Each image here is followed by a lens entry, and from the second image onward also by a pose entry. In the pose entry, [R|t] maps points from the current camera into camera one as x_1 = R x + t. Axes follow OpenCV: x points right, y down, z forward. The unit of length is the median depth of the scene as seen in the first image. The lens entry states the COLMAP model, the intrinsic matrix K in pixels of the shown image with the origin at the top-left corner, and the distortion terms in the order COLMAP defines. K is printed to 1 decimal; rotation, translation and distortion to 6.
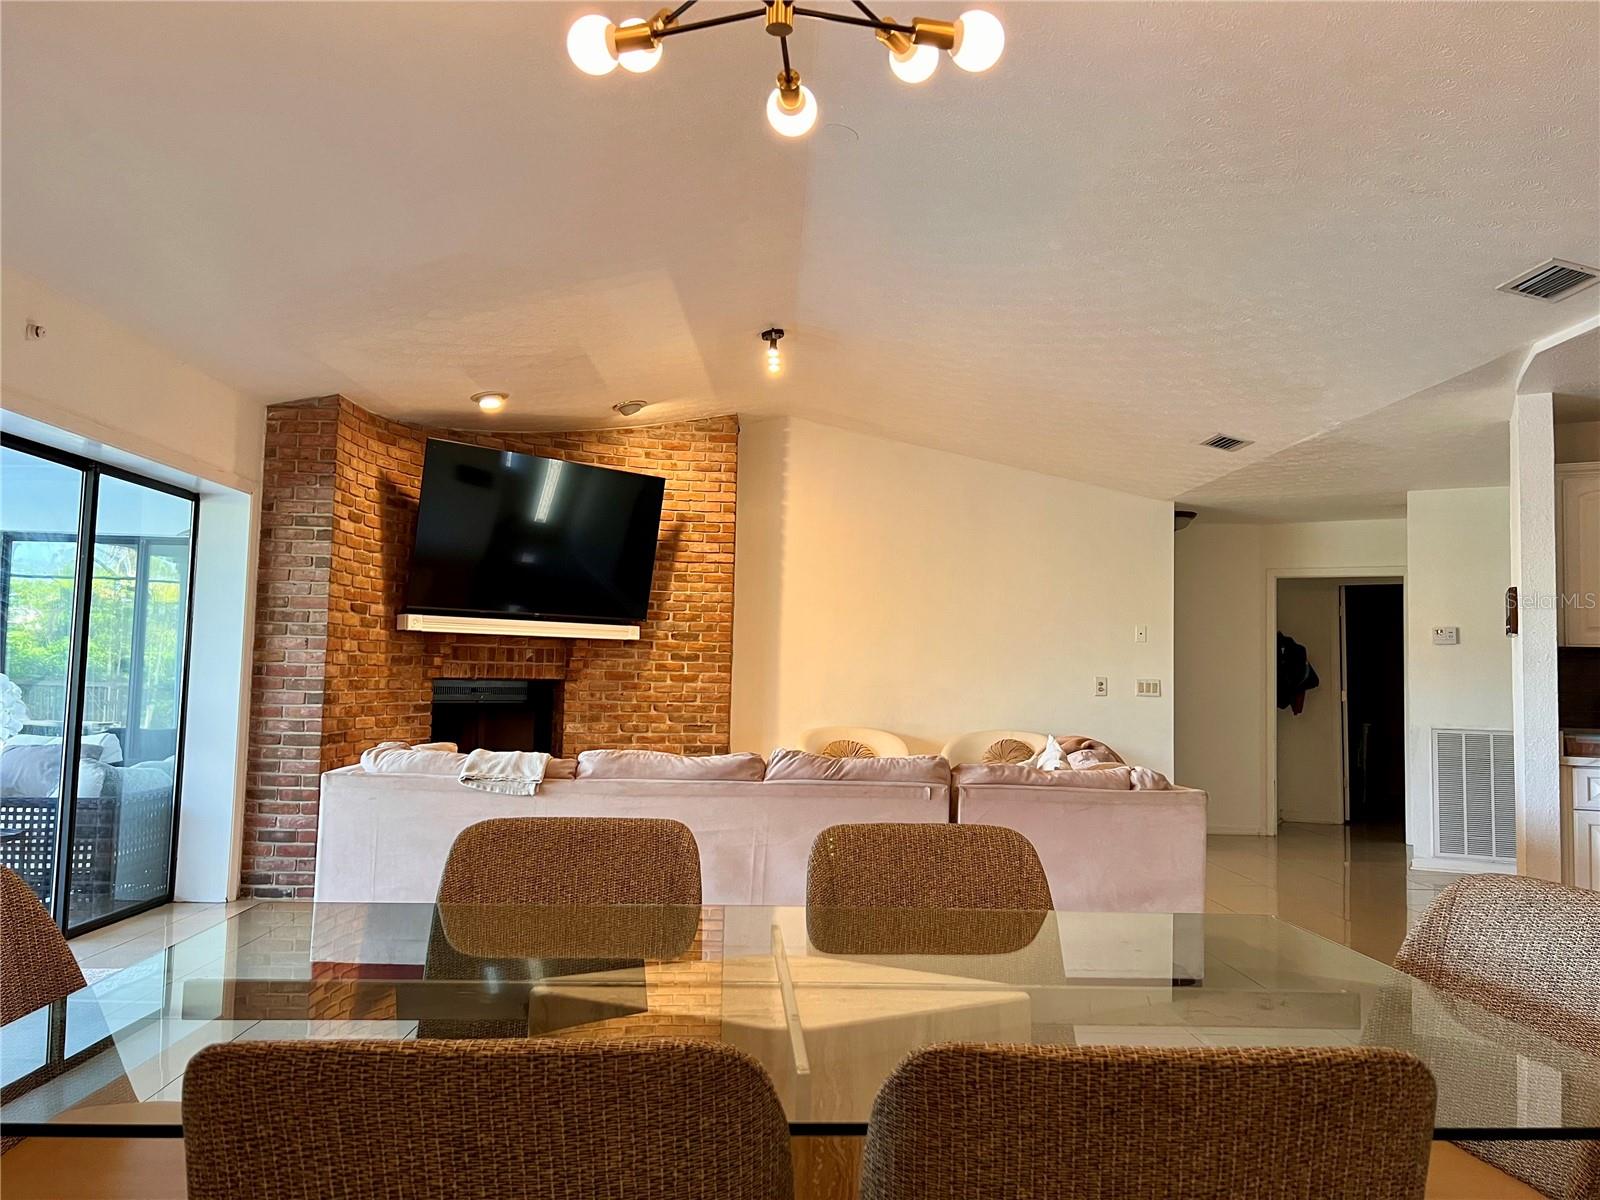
lens RADIAL K [[1189.0, 0, 797.7], [0, 1189.0, 593.7], [0, 0, 1]] dist [0.050311, -0.061207]
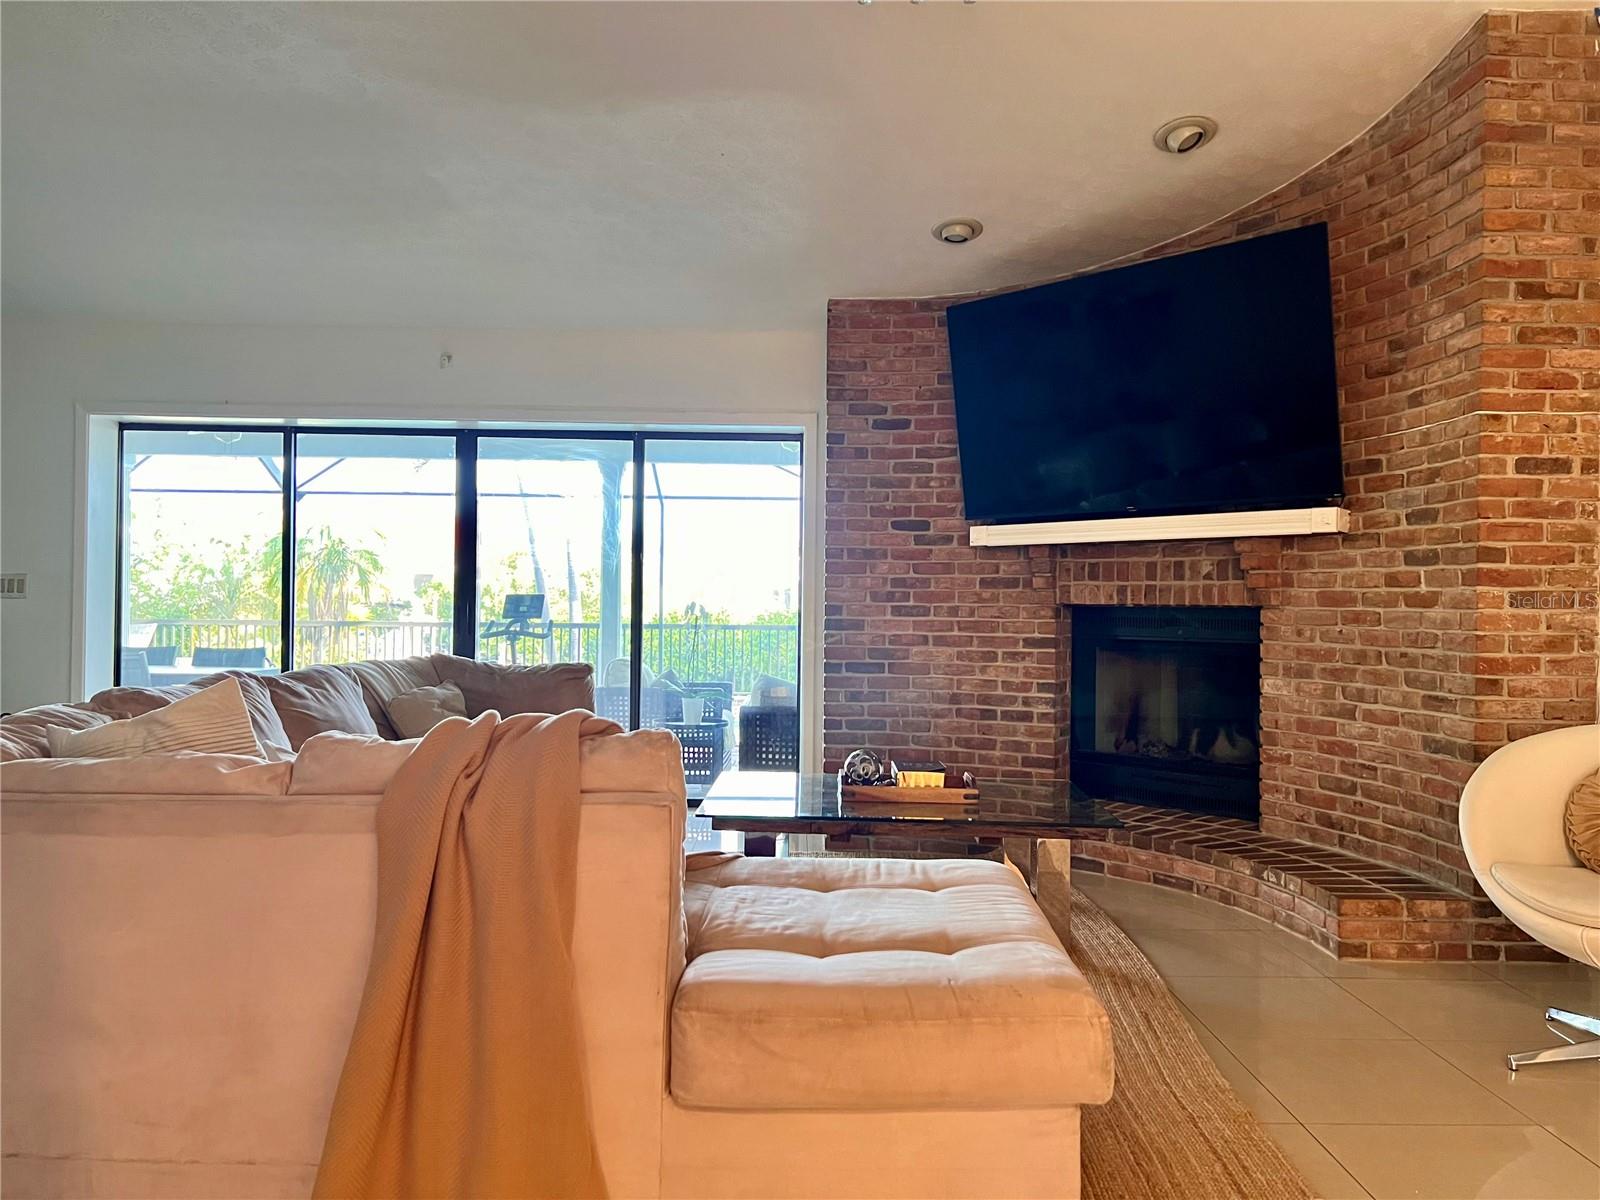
lens RADIAL K [[1126.3, 0, 792.6], [0, 1126.3, 605.9], [0, 0, 1]] dist [0.002870, -0.002766]
pose [[-0.015587, -0.025902, -0.999543, 0.437901], [0.051017, 0.998342, -0.026667, 0.084322], [0.998576, -0.051409, -0.014240, 0.863311]]
